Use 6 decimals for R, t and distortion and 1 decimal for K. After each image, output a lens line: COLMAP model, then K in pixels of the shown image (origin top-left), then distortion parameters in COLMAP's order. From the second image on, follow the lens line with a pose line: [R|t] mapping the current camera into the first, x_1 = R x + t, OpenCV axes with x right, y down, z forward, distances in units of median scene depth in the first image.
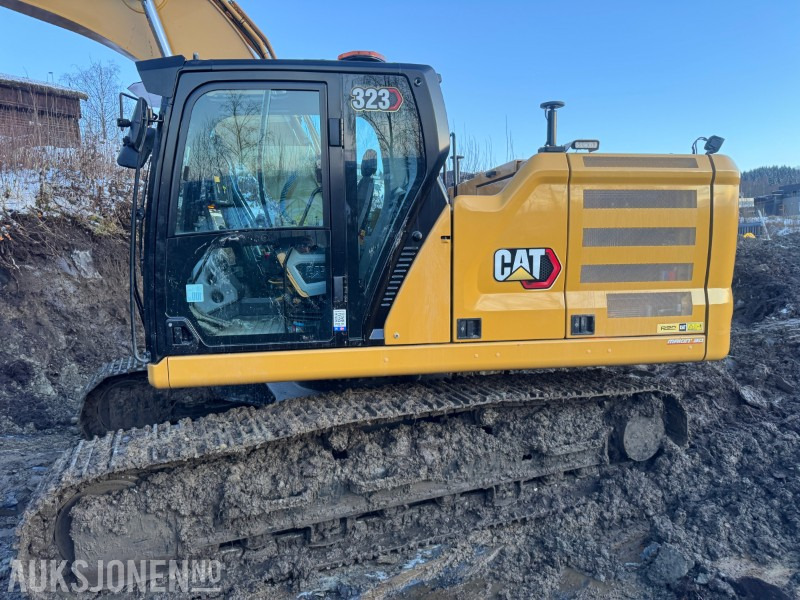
lens RADIAL K [[562.2, 0, 400.0], [0, 562.2, 300.0], [0, 0, 1]] dist [0.098452, -0.127644]
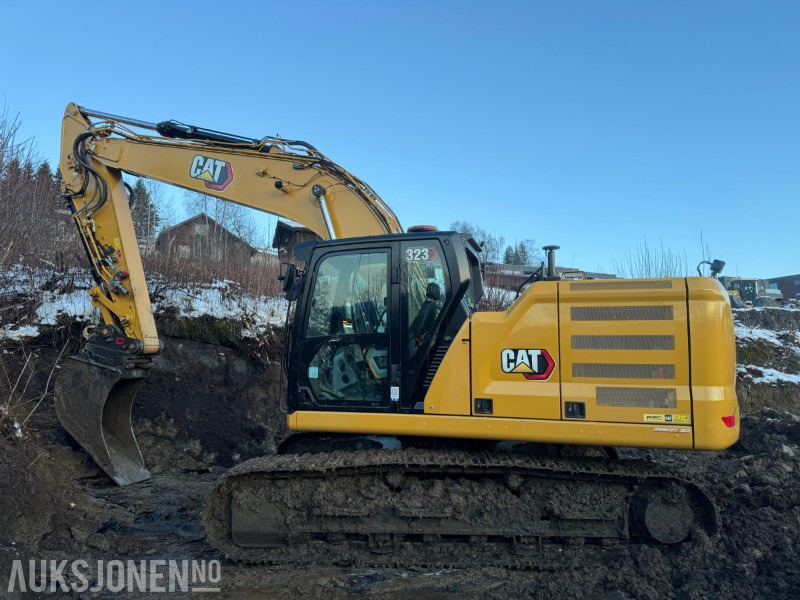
lens RADIAL K [[562.2, 0, 400.0], [0, 562.2, 300.0], [0, 0, 1]] dist [0.098452, -0.127644]
pose [[0.905775, -0.023897, -0.423084, 0.529049], [-0.059020, 0.981563, -0.181798, 0.059324], [0.419628, 0.189639, 0.887665, -0.374269]]
